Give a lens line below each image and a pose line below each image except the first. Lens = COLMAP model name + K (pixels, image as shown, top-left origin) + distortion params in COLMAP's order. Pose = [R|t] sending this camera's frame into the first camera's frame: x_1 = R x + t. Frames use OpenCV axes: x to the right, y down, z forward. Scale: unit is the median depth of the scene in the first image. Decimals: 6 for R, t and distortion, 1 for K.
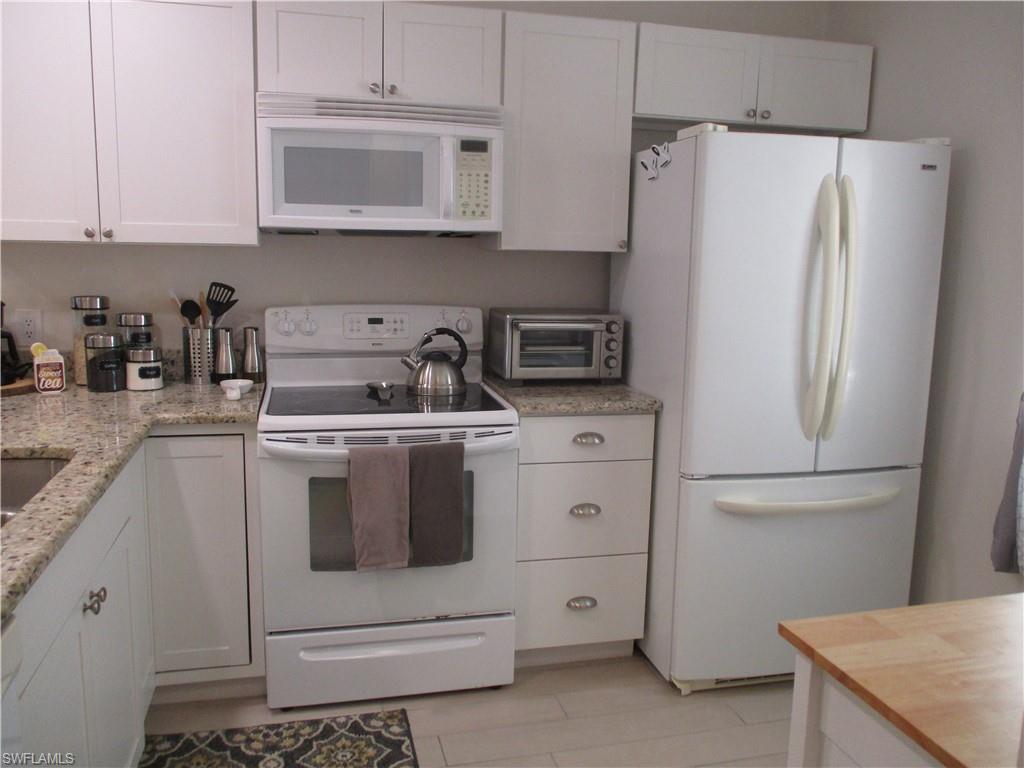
lens RADIAL K [[858.5, 0, 512.0], [0, 858.5, 384.0], [0, 0, 1]] dist [-0.020374, 0.005967]
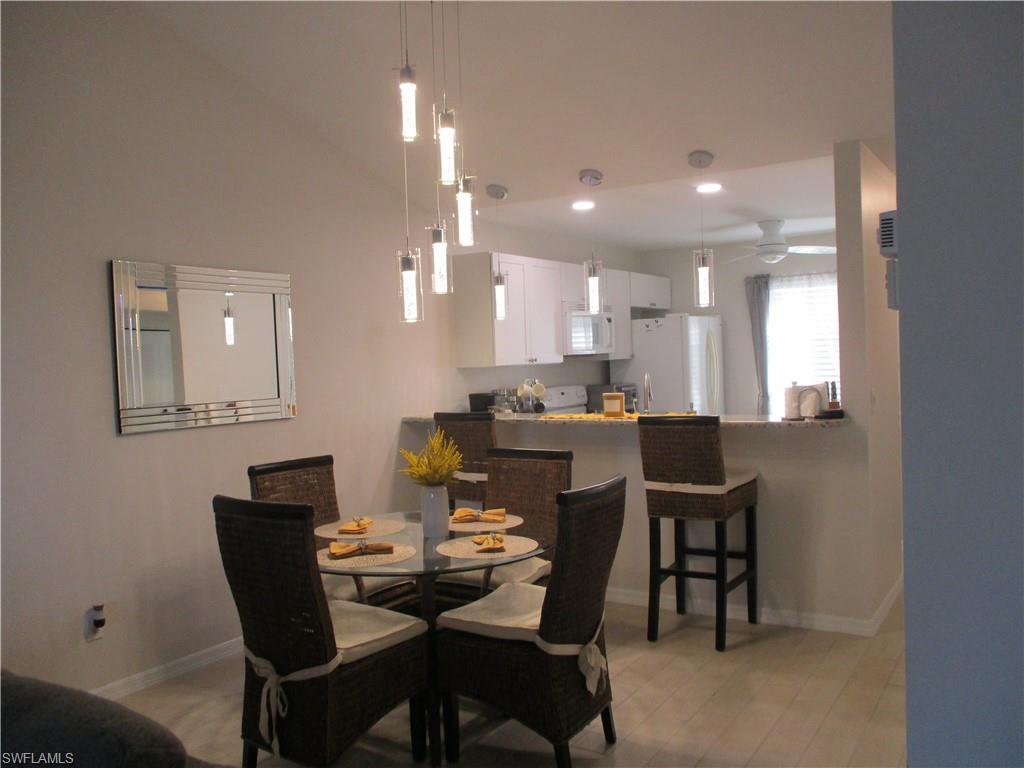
lens RADIAL K [[858.5, 0, 512.0], [0, 858.5, 384.0], [0, 0, 1]] dist [-0.020374, 0.005967]
pose [[0.728283, -0.071271, 0.681561, -2.041080], [0.161489, 0.984416, -0.069619, 0.044153], [-0.665977, 0.160767, 0.728442, -0.658704]]
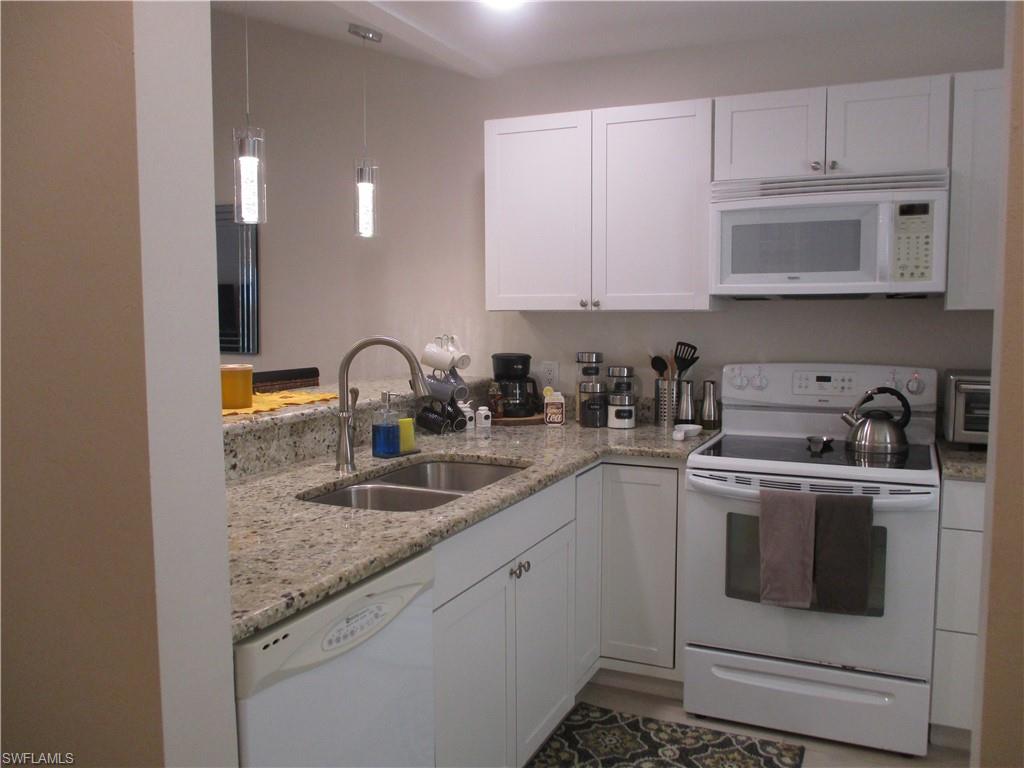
lens RADIAL K [[858.5, 0, 512.0], [0, 858.5, 384.0], [0, 0, 1]] dist [-0.020374, 0.005967]
pose [[0.781947, 0.031814, -0.622532, 0.222915], [-0.078448, 0.995779, -0.047648, 0.015051], [0.618389, 0.086095, 0.781142, -0.071747]]
